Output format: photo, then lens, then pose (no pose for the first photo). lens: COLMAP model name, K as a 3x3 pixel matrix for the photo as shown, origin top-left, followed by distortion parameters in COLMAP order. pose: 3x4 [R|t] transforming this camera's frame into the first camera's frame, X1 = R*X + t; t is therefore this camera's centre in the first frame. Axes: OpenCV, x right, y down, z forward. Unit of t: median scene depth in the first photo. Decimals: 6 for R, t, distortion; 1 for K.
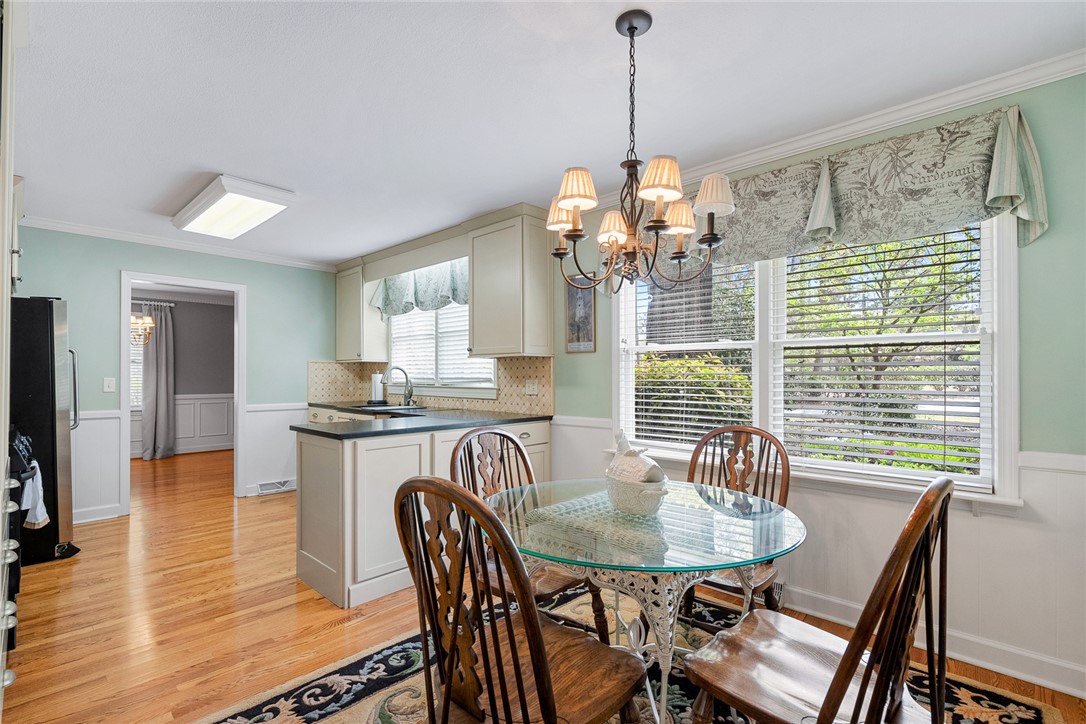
lens RADIAL K [[495.0, 0, 546.0], [0, 495.0, 376.2], [0, 0, 1]] dist [-0.001177, 0.000298]
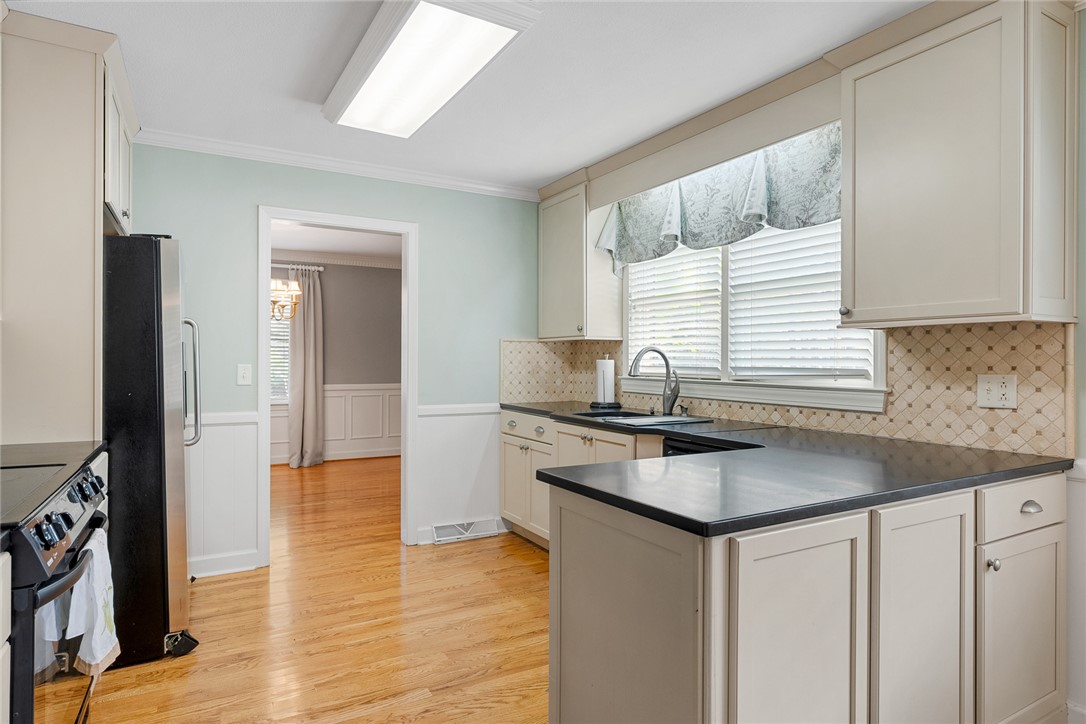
lens RADIAL K [[614.1, 0, 545.0], [0, 614.1, 368.9], [0, 0, 1]] dist [-0.003121, -0.000691]
pose [[0.956782, 0.008961, -0.290669, -0.210989], [-0.005113, 0.999889, 0.013994, -0.003522], [0.290763, -0.011903, 0.956721, 0.273049]]
